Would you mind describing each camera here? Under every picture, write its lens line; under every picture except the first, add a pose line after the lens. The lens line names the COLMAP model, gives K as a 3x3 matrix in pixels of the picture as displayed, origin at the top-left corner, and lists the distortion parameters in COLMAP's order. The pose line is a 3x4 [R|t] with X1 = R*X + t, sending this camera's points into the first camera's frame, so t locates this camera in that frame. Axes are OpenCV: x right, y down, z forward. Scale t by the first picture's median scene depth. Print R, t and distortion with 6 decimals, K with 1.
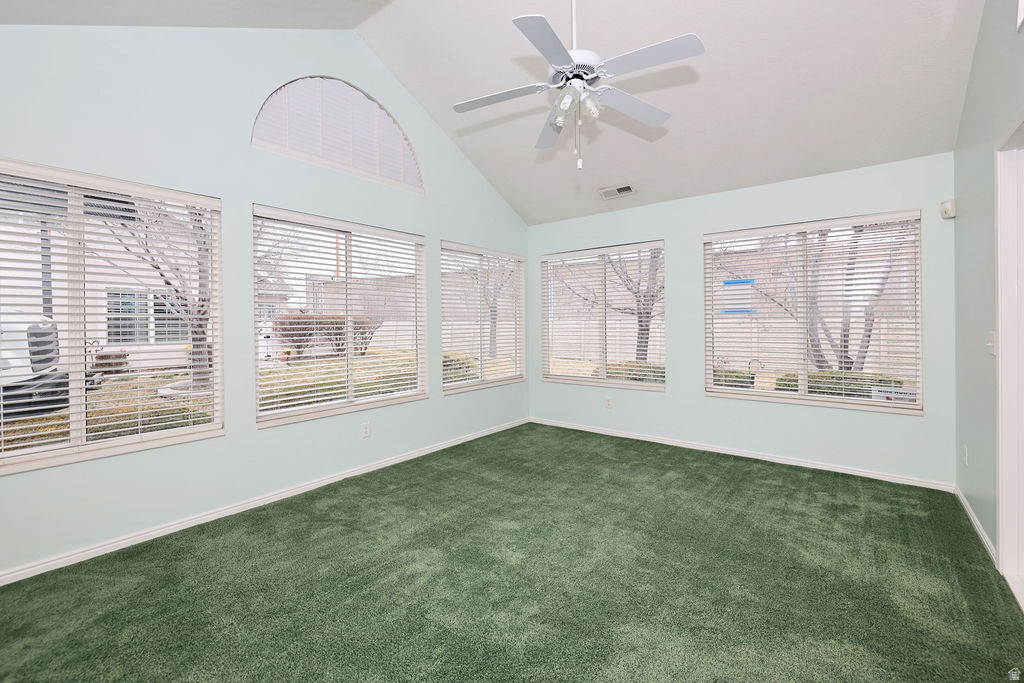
lens RADIAL K [[428.7, 0, 516.9], [0, 428.7, 330.3], [0, 0, 1]] dist [-0.002197, -0.000259]
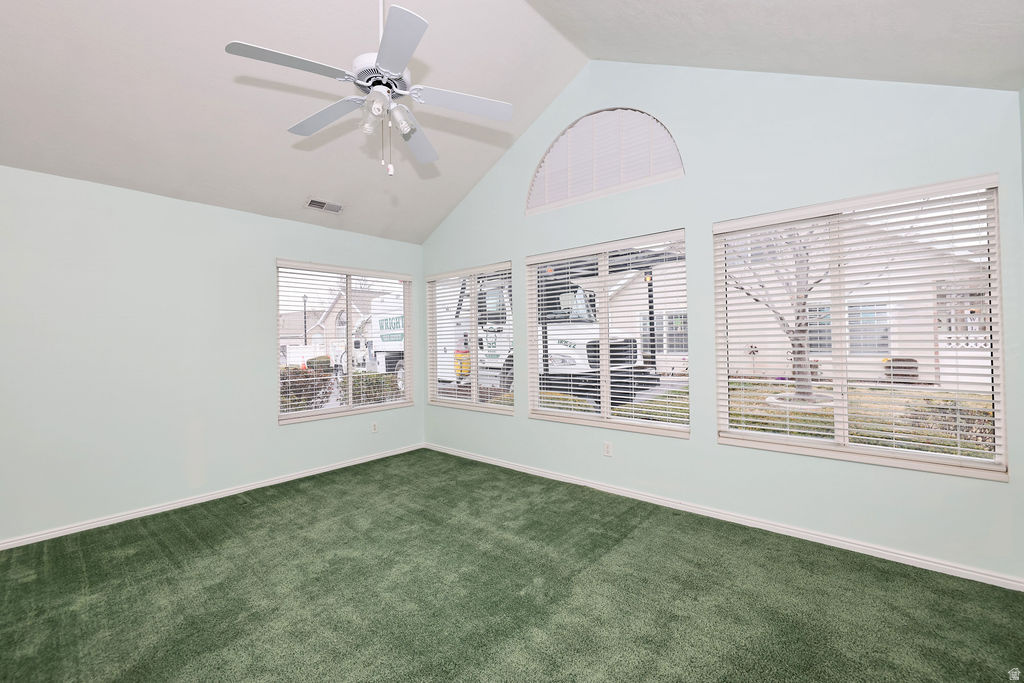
lens RADIAL K [[428.7, 0, 503.3], [0, 428.7, 339.6], [0, 0, 1]] dist [-0.002197, -0.000259]
pose [[-0.061283, 0.004659, -0.998110, 0.634605], [-0.003860, 0.999981, 0.004905, -0.023516], [0.998113, 0.004153, -0.061263, 0.799303]]
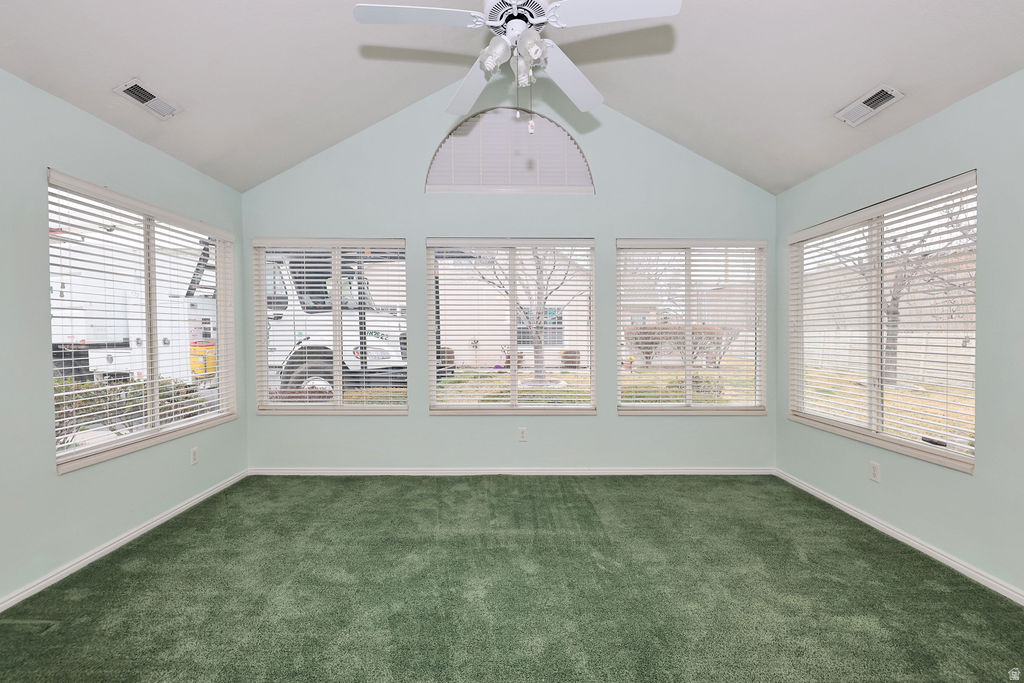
lens RADIAL K [[450.0, 0, 514.5], [0, 450.0, 343.9], [0, 0, 1]] dist [-0.004009, 0.000375]
pose [[0.626675, 0.028654, -0.778754, 0.470087], [-0.023015, 0.999568, 0.018258, -0.007519], [0.778941, 0.006481, 0.627064, 0.285791]]
